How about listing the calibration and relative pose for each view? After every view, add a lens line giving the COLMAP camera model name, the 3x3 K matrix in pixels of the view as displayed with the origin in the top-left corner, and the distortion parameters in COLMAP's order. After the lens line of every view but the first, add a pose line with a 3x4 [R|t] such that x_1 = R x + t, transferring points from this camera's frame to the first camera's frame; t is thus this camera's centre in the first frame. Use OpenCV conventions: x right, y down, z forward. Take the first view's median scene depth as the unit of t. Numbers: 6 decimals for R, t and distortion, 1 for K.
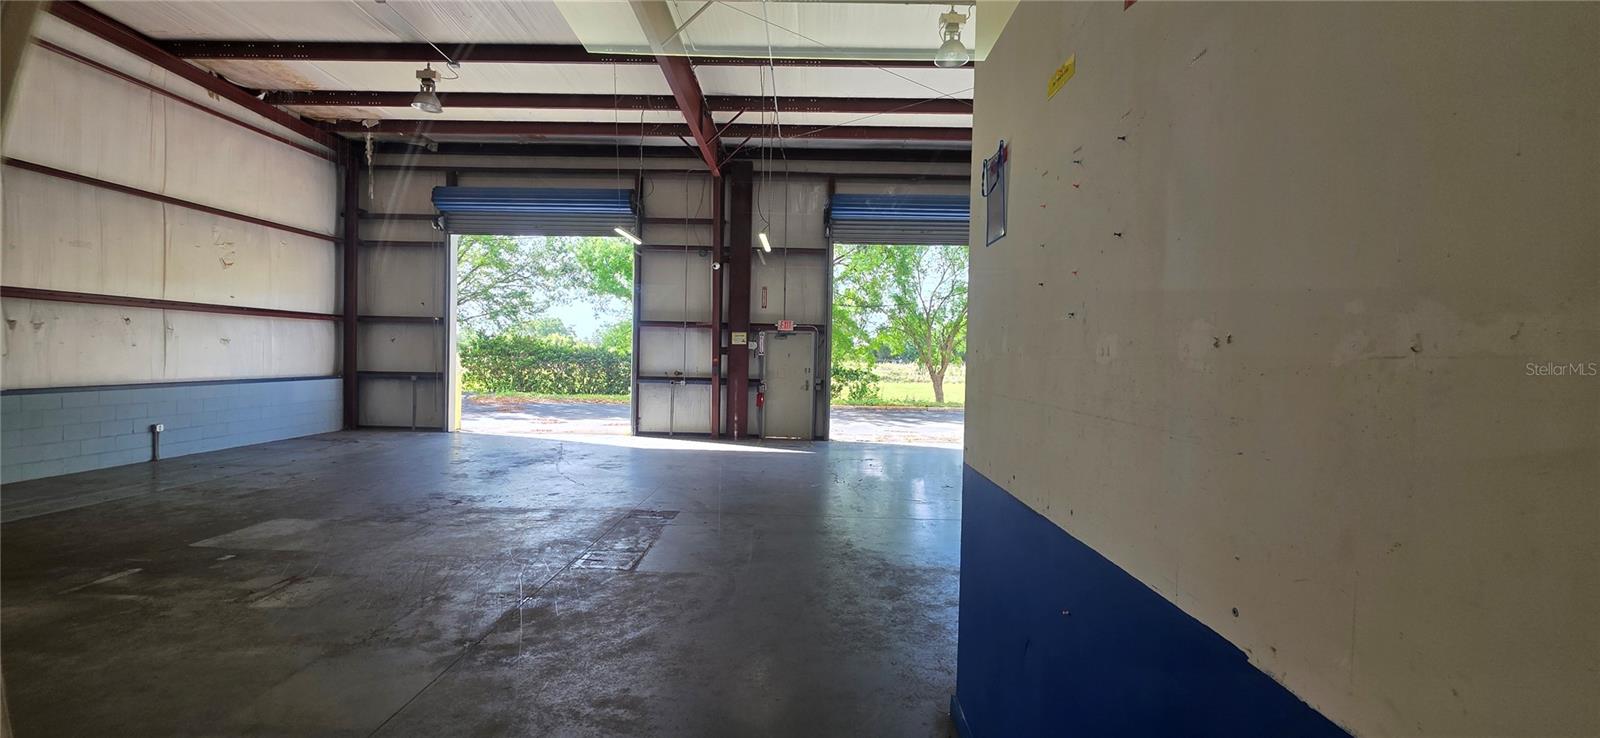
lens RADIAL K [[624.0, 0, 799.6], [0, 624.0, 337.4], [0, 0, 1]] dist [-0.000214, -0.000027]
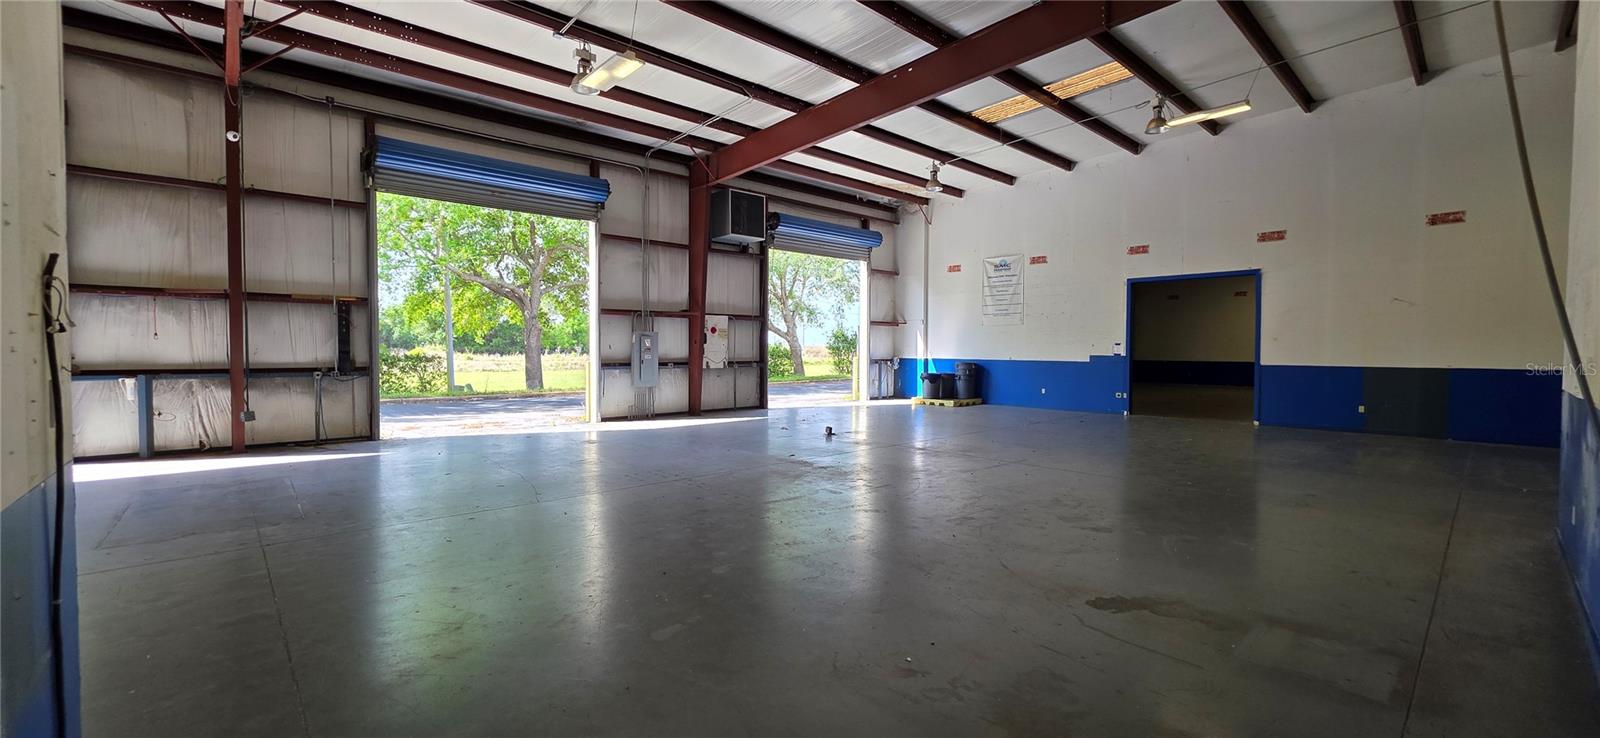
lens RADIAL K [[642.2, 0, 800.0], [0, 642.2, 369.0], [0, 0, 1]] dist [0.002034, 0.000058]
pose [[0.718120, -0.039323, 0.694807, -0.214918], [-0.018401, 0.996980, 0.075444, -0.004450], [-0.695676, -0.066963, 0.715228, 0.006259]]
